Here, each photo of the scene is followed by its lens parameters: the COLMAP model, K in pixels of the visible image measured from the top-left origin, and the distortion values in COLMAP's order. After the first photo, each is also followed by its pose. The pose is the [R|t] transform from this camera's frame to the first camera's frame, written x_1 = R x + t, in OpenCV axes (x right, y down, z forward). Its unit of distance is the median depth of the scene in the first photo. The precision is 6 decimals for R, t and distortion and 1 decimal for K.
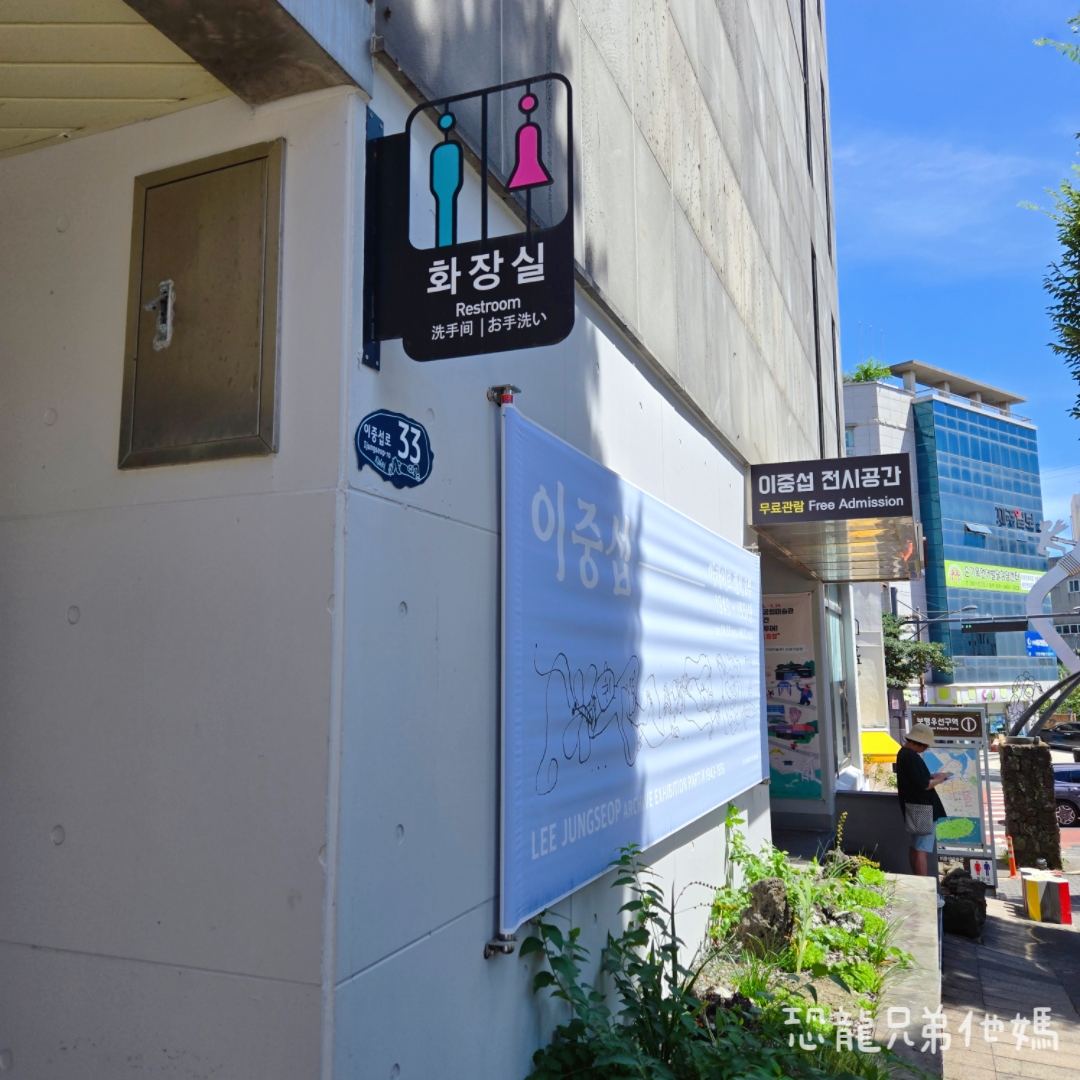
lens RADIAL K [[930.6, 0, 568.1], [0, 930.6, 539.0], [0, 0, 1]] dist [0.024711, 0.002005]
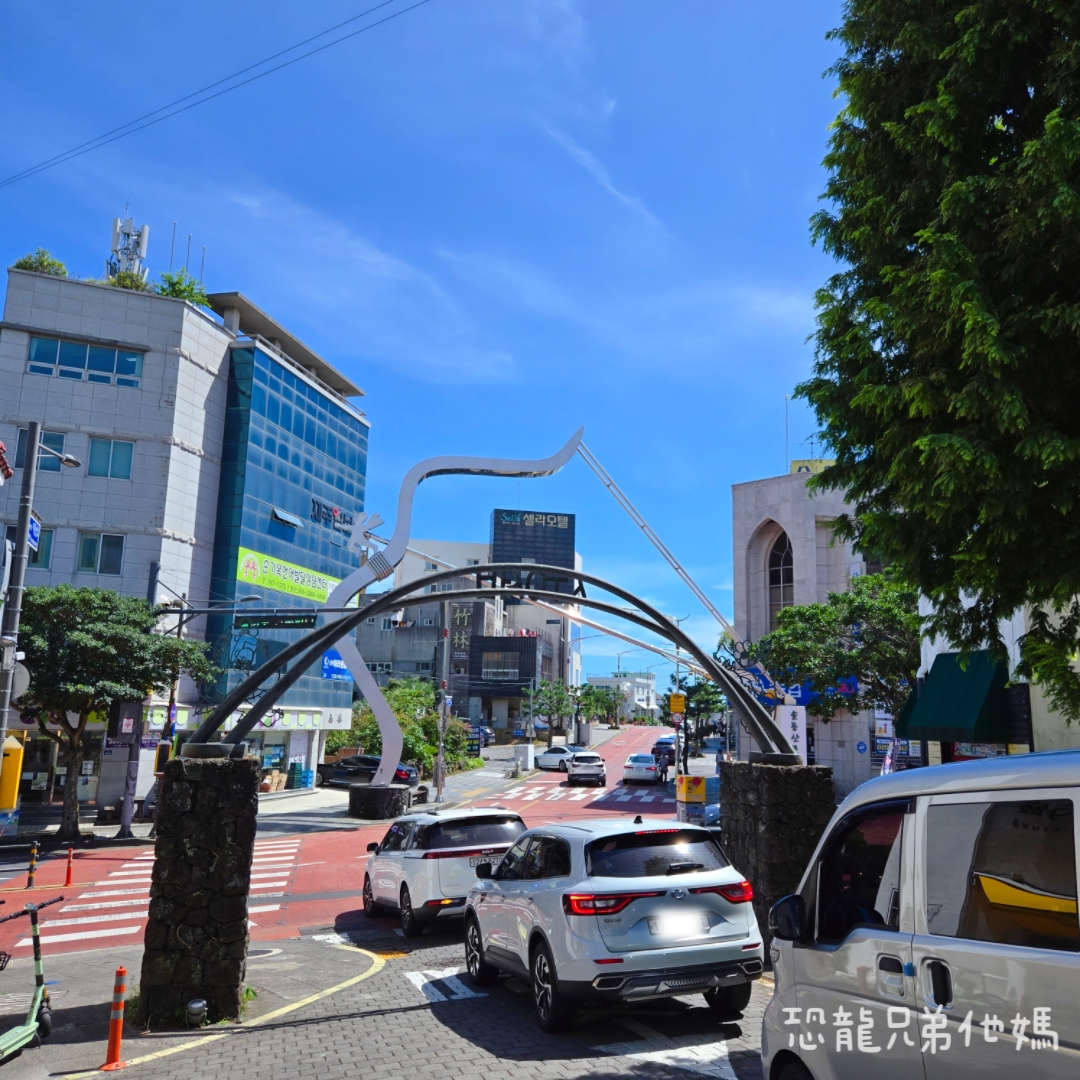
lens RADIAL K [[930.6, 0, 568.1], [0, 930.6, 539.0], [0, 0, 1]] dist [0.024711, 0.002005]
pose [[0.774156, 0.149206, 0.615159, 0.128329], [-0.118797, 0.988801, -0.090329, 0.052482], [-0.621747, -0.003150, 0.783212, 0.205199]]
